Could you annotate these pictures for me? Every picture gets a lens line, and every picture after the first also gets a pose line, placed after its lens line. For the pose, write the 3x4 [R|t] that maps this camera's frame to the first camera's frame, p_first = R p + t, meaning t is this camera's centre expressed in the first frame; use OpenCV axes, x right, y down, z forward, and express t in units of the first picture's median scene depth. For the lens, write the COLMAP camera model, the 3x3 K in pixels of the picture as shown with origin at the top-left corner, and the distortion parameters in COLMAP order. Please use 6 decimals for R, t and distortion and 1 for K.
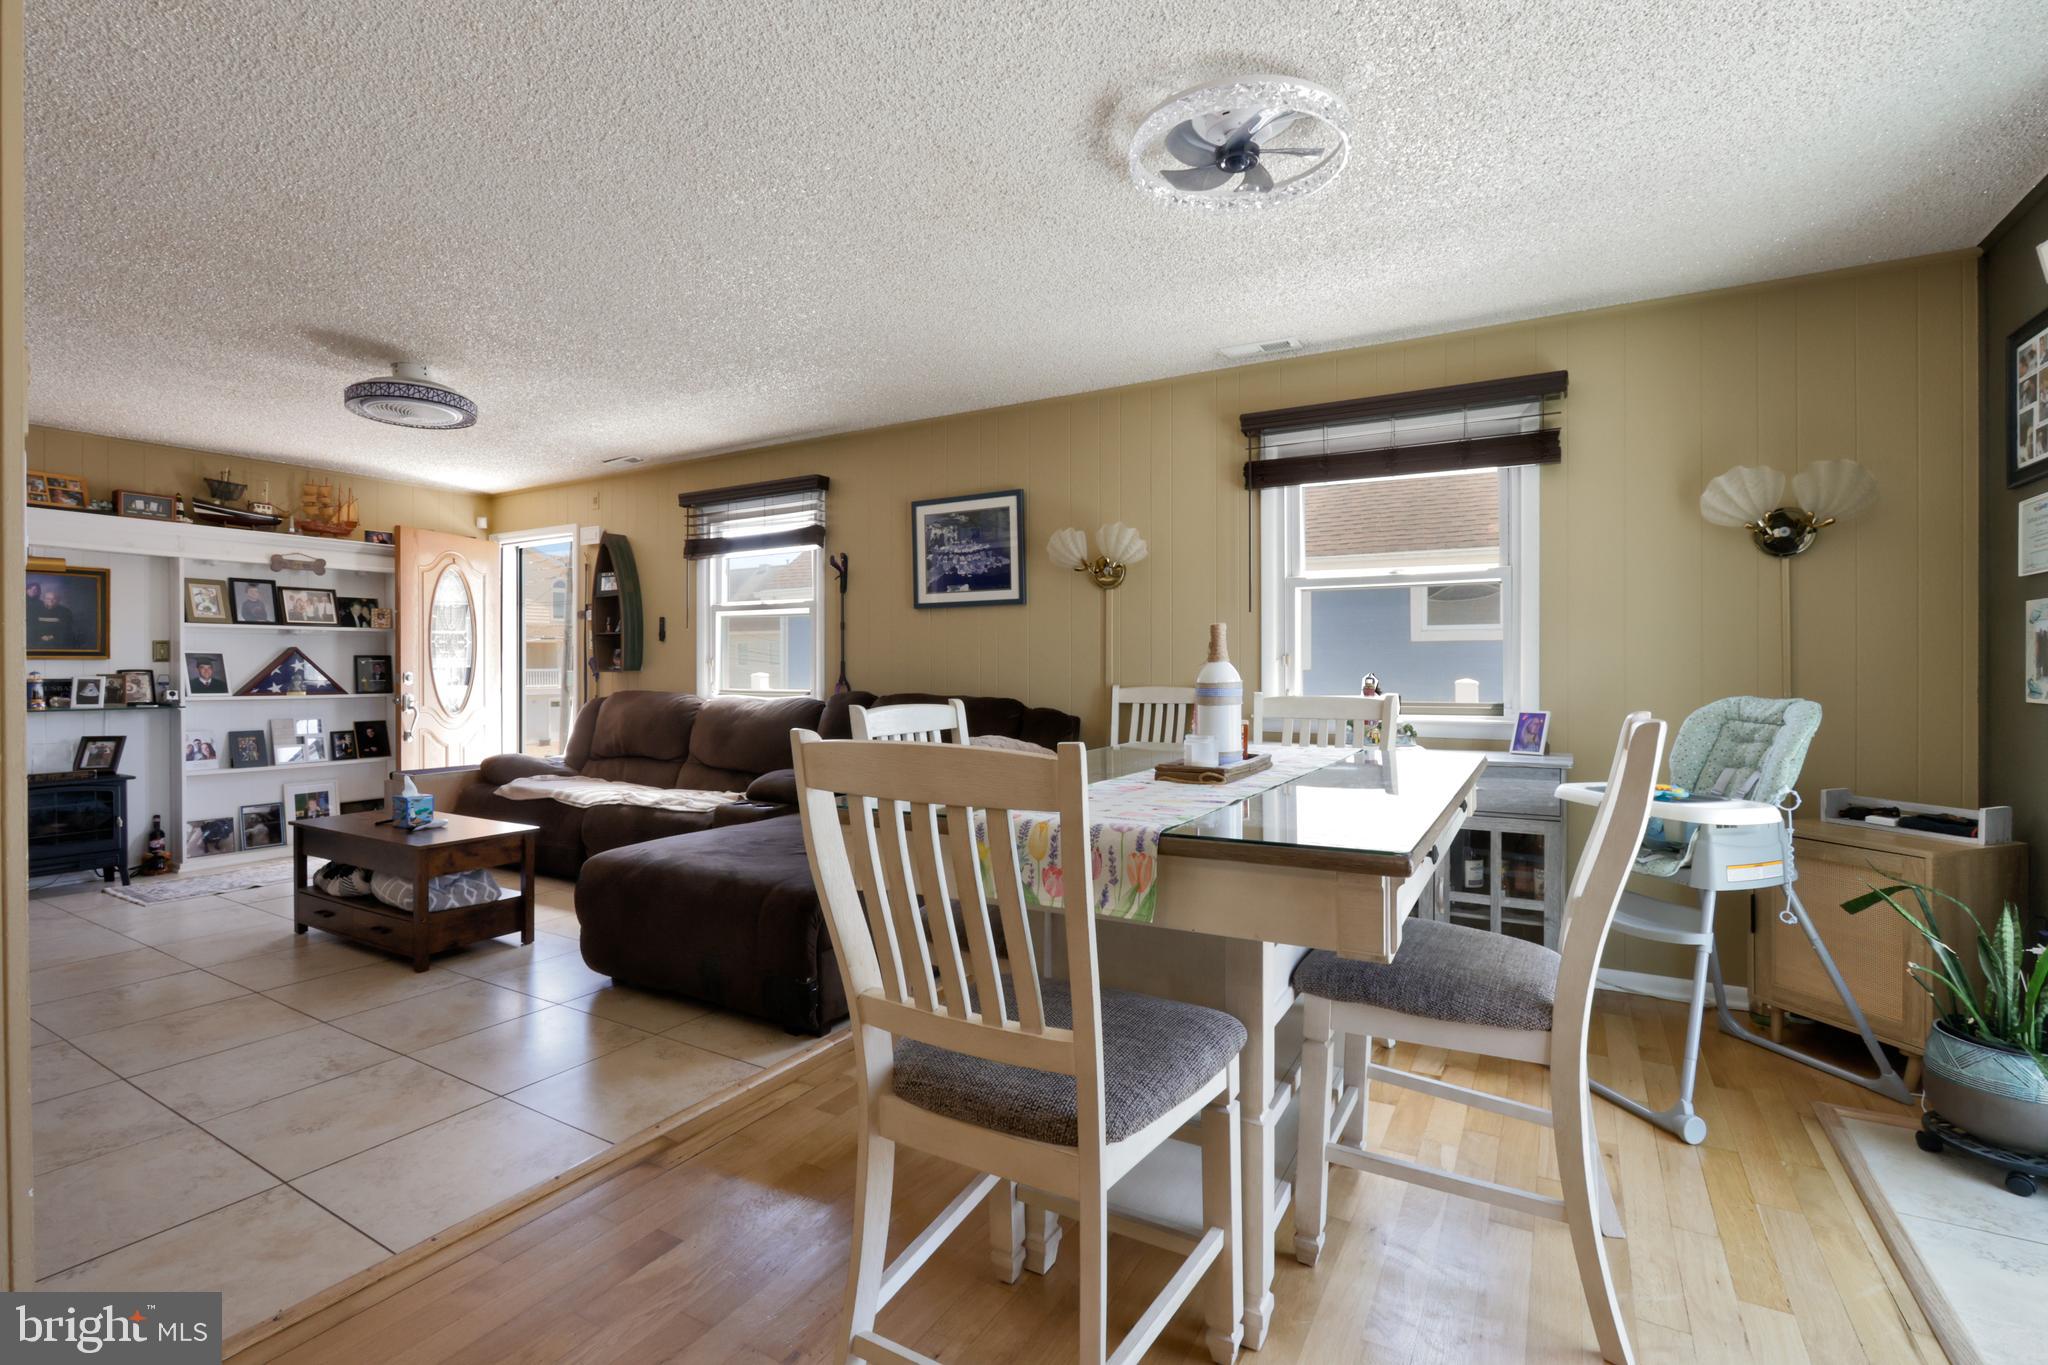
lens RADIAL K [[939.6, 0, 1011.9], [0, 939.6, 668.2], [0, 0, 1]] dist [-0.025361, 0.007720]
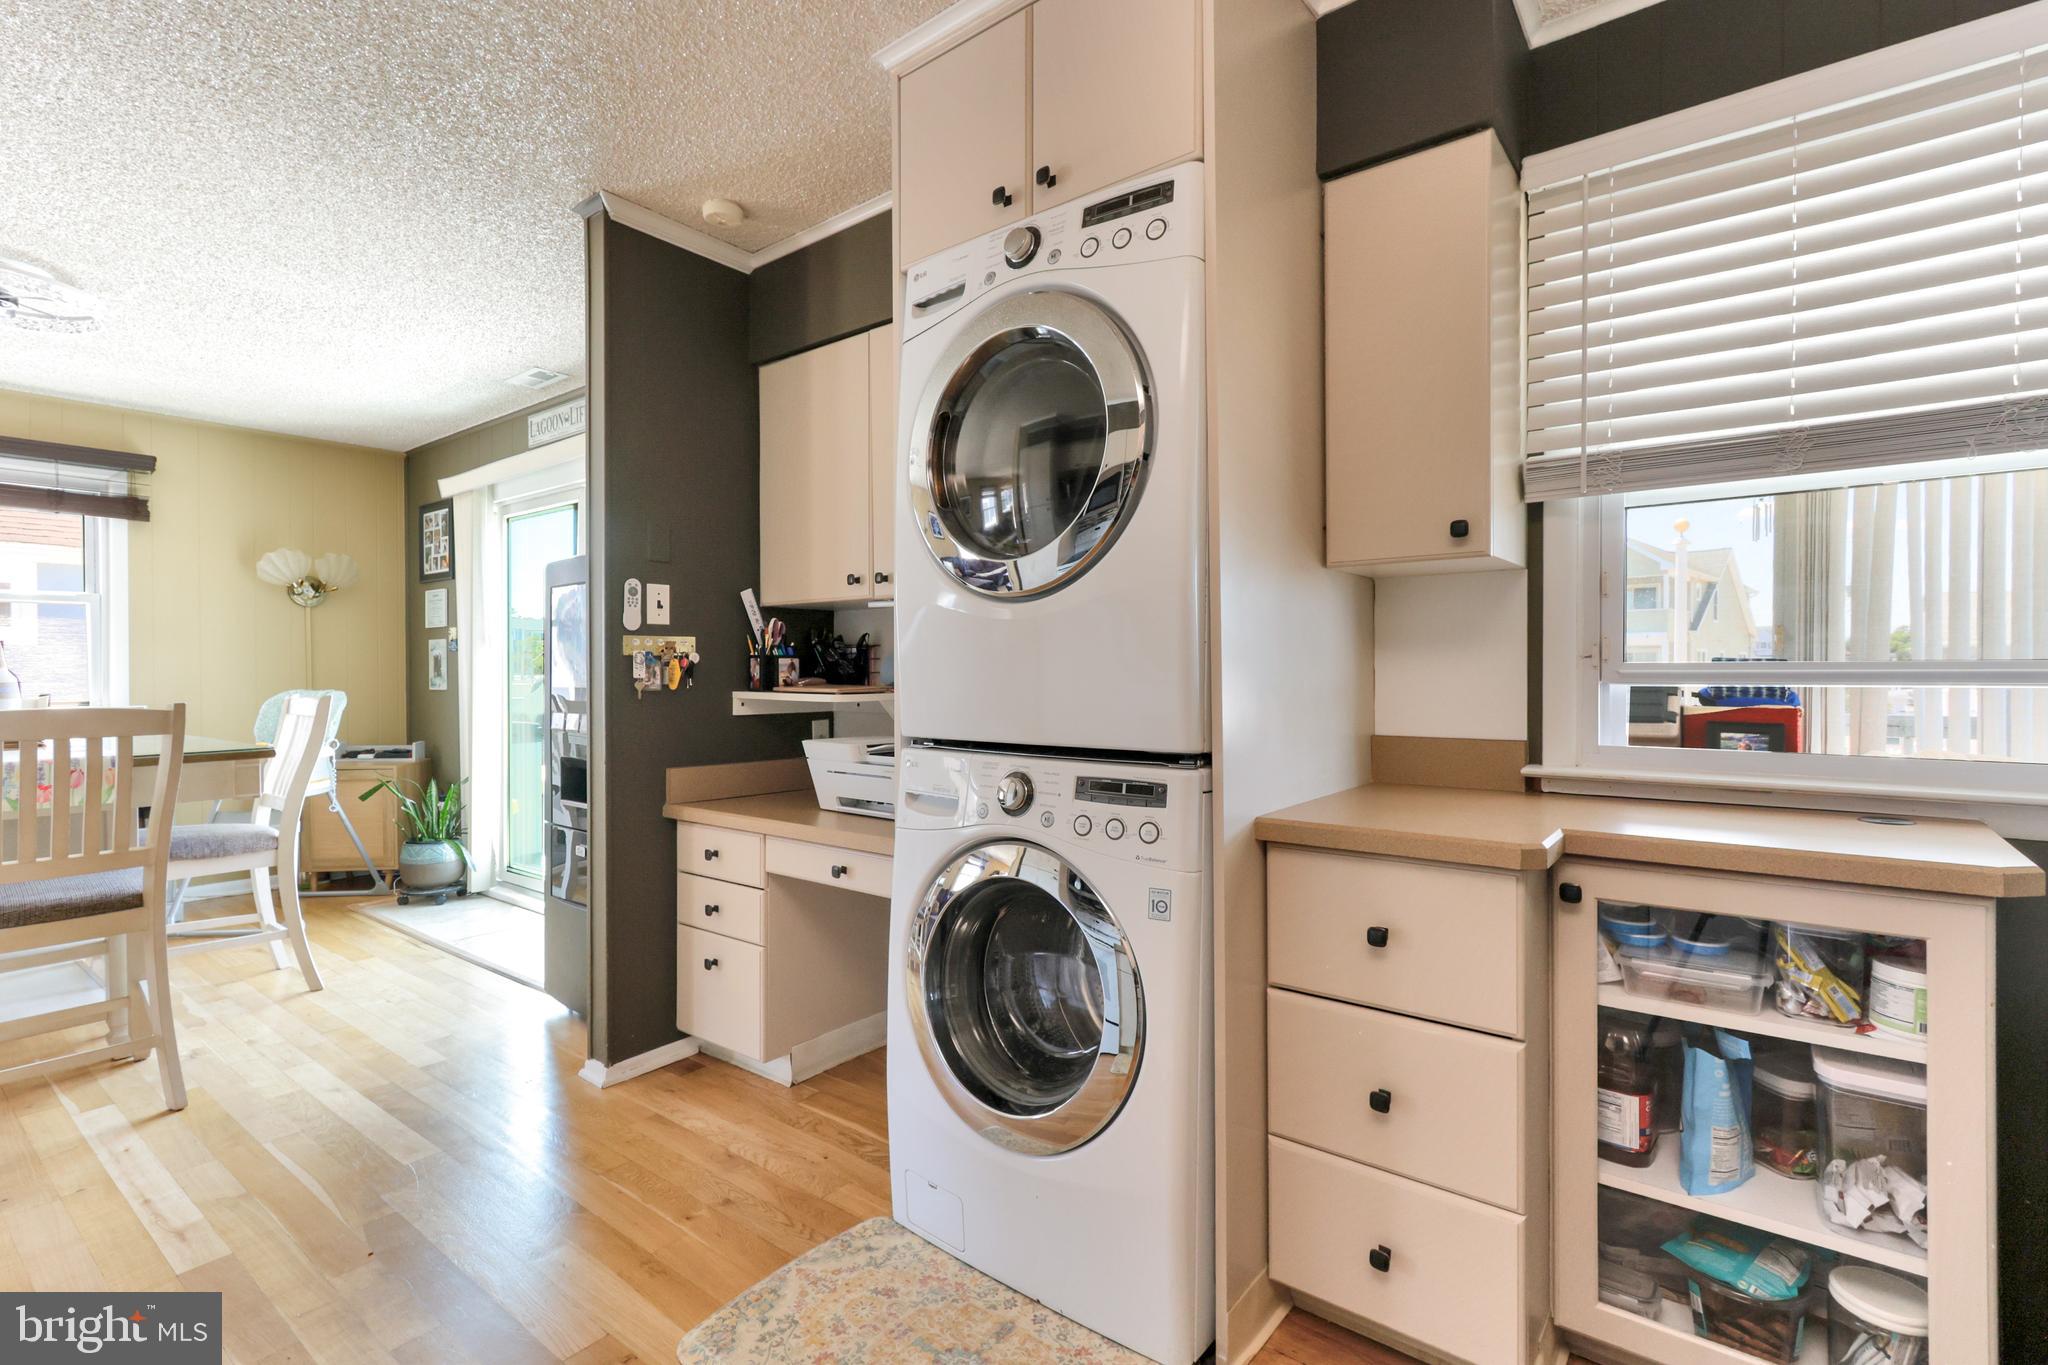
lens RADIAL K [[938.5, 0, 1024.0], [0, 938.5, 682.5], [0, 0, 1]] dist [0.001176, 0.000381]
pose [[0.119410, -0.009982, 0.992795, -0.405416], [0.005553, 0.999941, 0.009386, 0.004454], [-0.992829, 0.004392, 0.119459, -0.279726]]
